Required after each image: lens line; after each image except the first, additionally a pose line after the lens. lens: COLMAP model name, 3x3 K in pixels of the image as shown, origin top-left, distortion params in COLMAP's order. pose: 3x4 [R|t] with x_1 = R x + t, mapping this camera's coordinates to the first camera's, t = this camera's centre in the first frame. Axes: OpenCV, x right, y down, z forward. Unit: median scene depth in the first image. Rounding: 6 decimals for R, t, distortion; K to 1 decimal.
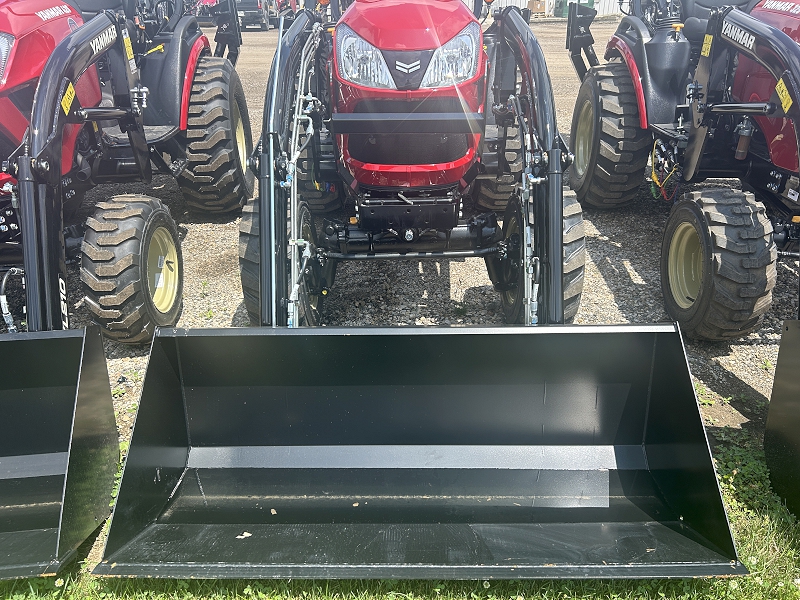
lens RADIAL K [[609.4, 0, 398.8], [0, 609.4, 305.5], [0, 0, 1]] dist [0.042487, -0.046656]
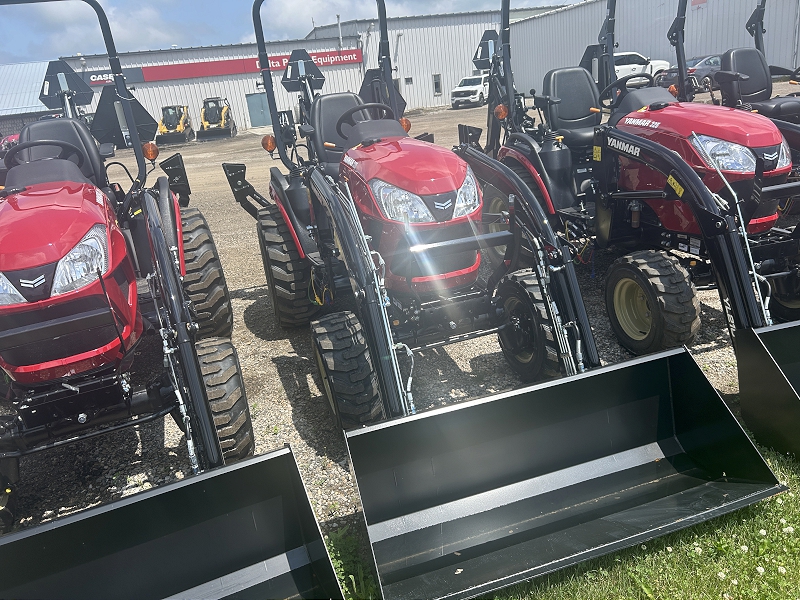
lens RADIAL K [[609.4, 0, 405.8], [0, 609.4, 306.0], [0, 0, 1]] dist [0.042487, -0.046656]
pose [[0.948350, -0.185889, 0.257056, -0.398958], [0.219829, 0.969310, -0.110060, -0.036219], [-0.228708, 0.160884, 0.960109, -0.214982]]
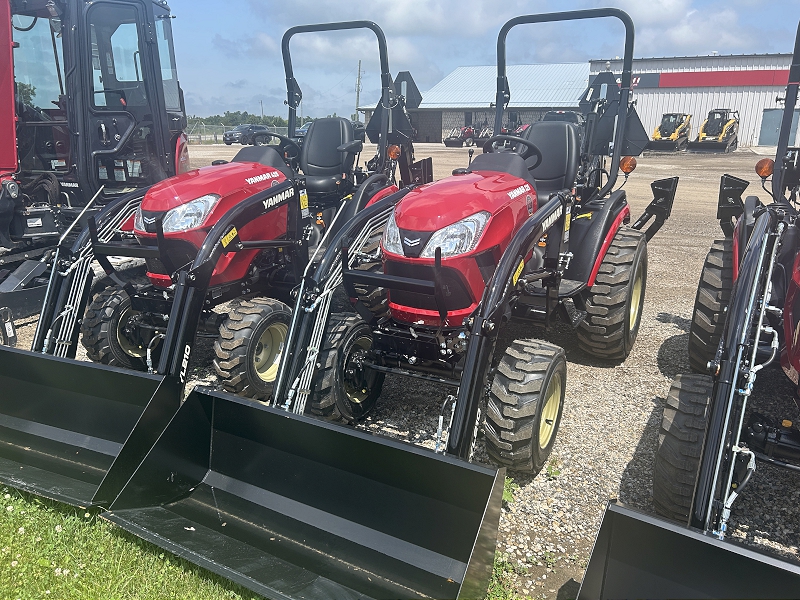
lens RADIAL K [[609.4, 0, 398.3], [0, 609.4, 304.0], [0, 0, 1]] dist [0.042487, -0.046656]
pose [[0.876943, 0.151297, -0.456157, 0.559123], [-0.226316, 0.967331, -0.114241, -0.077548], [0.423971, 0.203419, 0.882536, -0.173966]]
